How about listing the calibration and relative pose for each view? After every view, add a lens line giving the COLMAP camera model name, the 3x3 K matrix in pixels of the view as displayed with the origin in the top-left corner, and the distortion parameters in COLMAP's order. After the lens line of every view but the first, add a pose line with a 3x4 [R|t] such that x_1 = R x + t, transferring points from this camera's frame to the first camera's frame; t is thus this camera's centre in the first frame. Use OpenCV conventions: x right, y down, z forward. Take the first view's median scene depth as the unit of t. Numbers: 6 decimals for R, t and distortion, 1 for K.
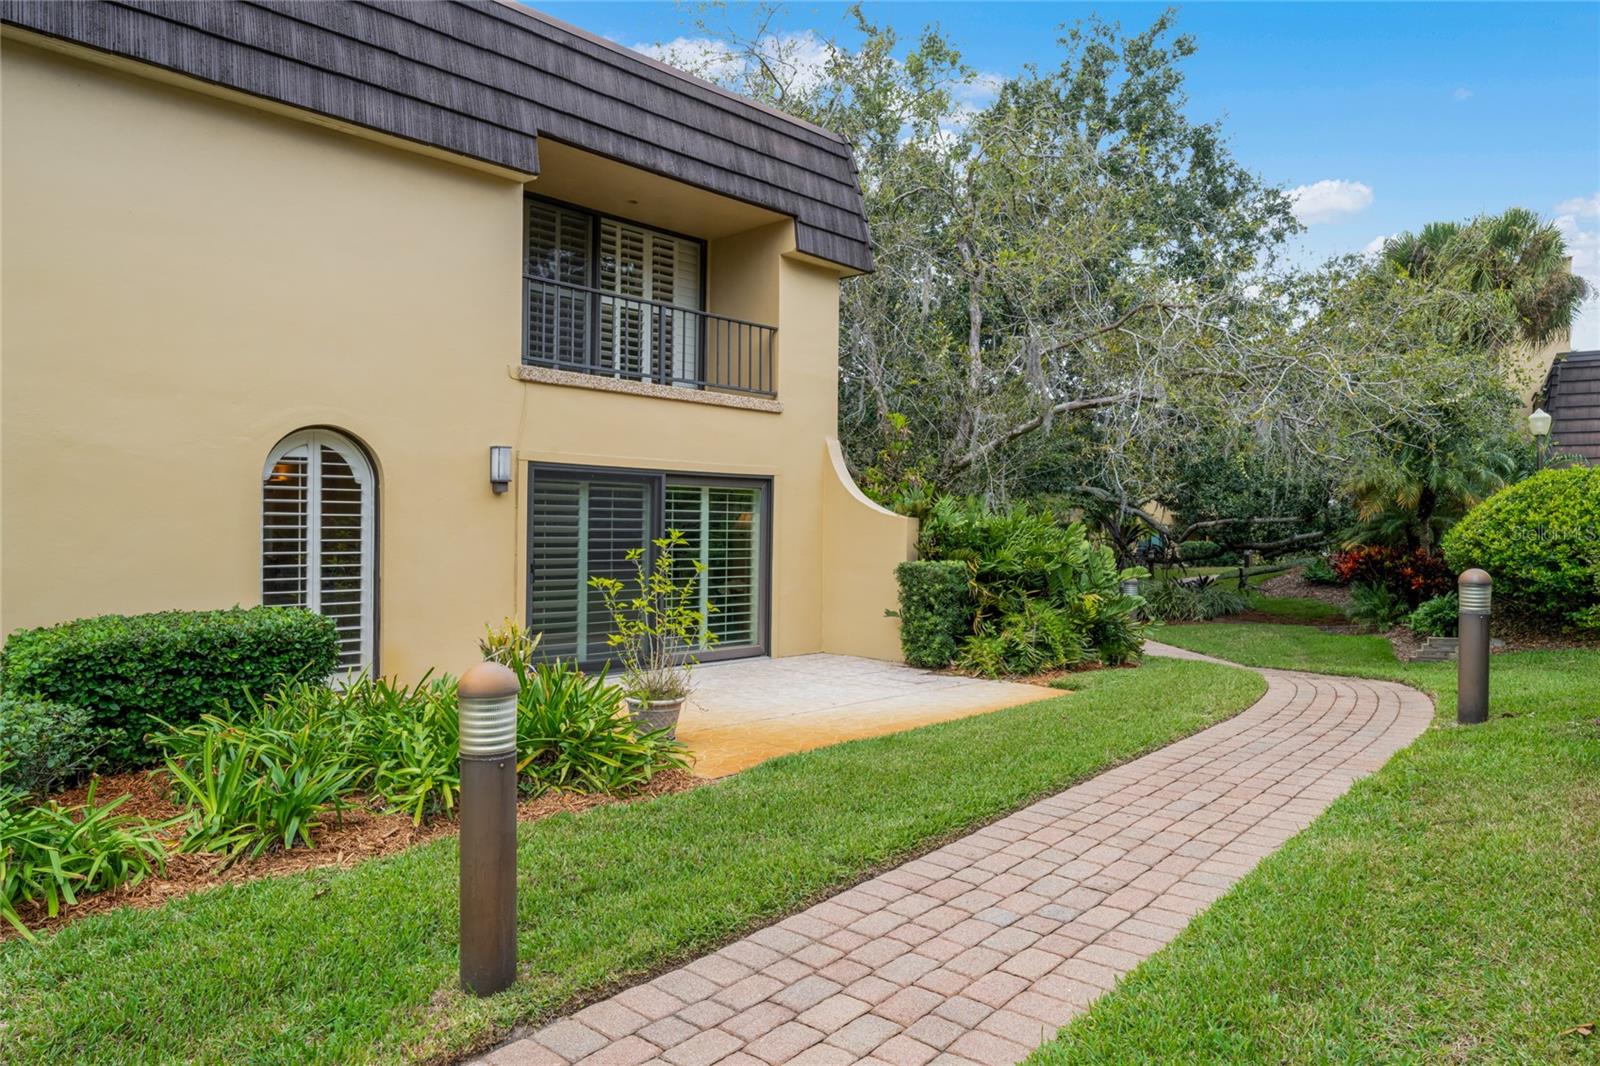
lens RADIAL K [[1012.0, 0, 800.0], [0, 1012.0, 533.0], [0, 0, 1]] dist [0.002197, 0.000316]
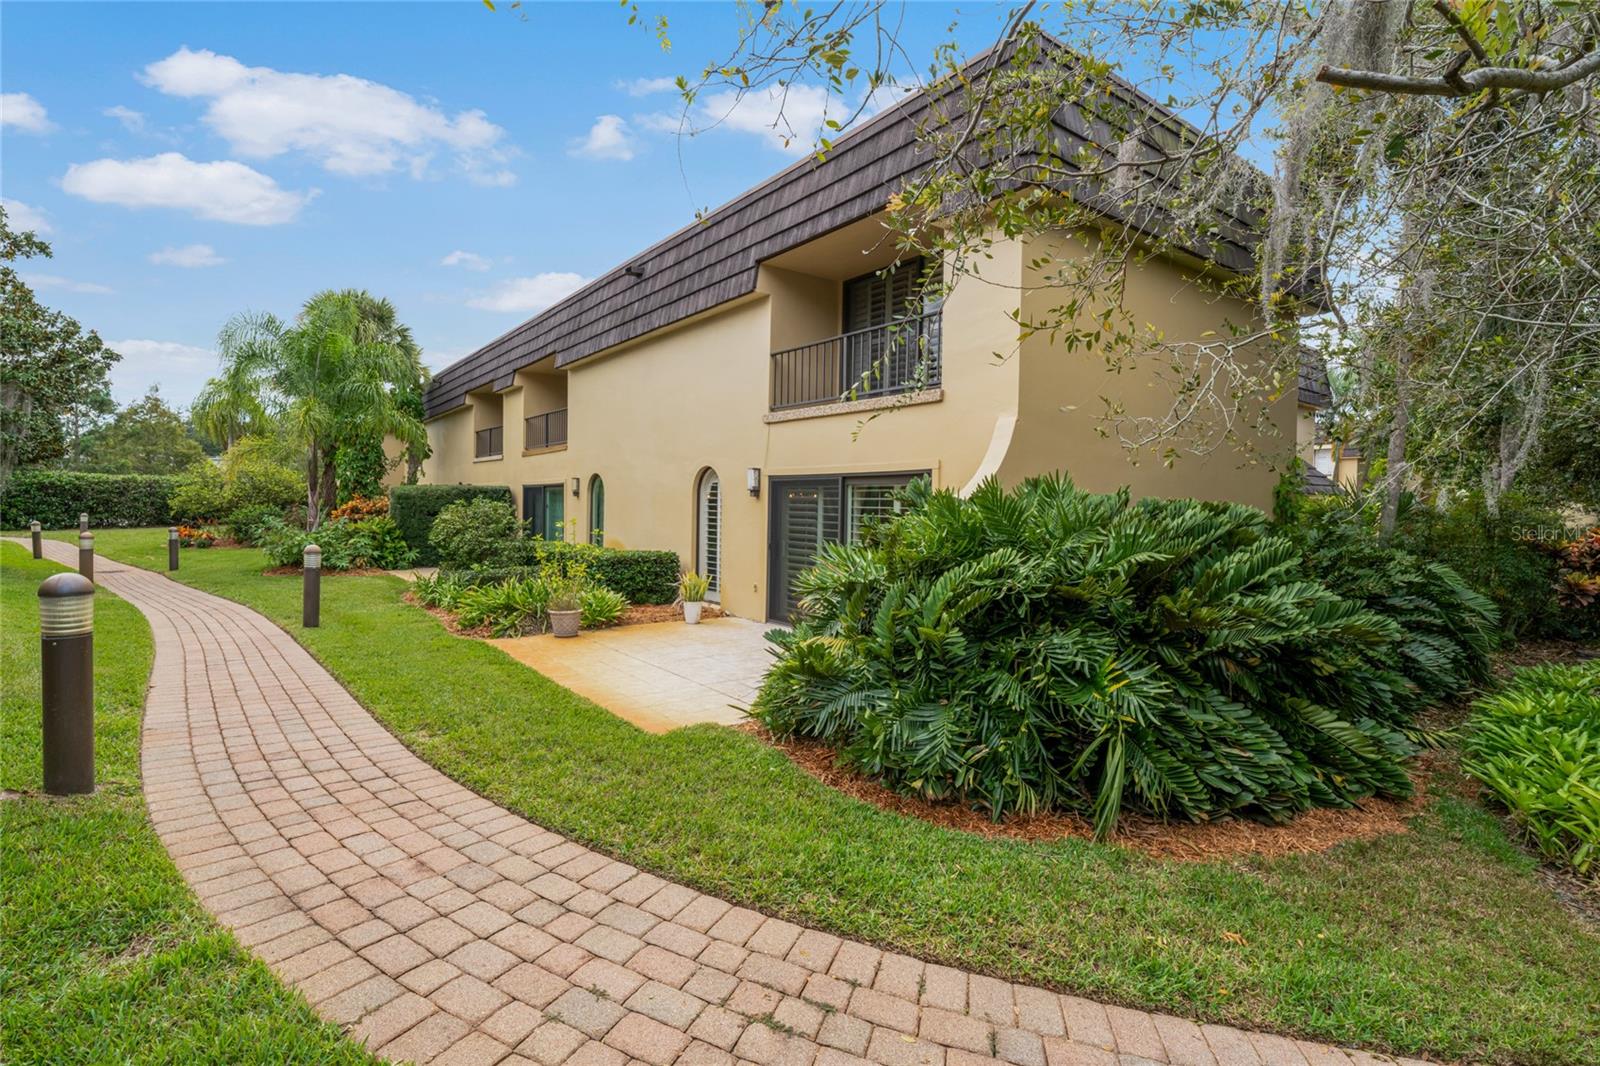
lens RADIAL K [[784.7, 0, 800.0], [0, 784.7, 533.0], [0, 0, 1]] dist [-0.001267, -0.000096]
pose [[-0.169550, 0.020991, -0.985298, 0.872066], [-0.026980, 0.999300, 0.025932, -0.015202], [0.985152, 0.030980, -0.168865, 1.218765]]
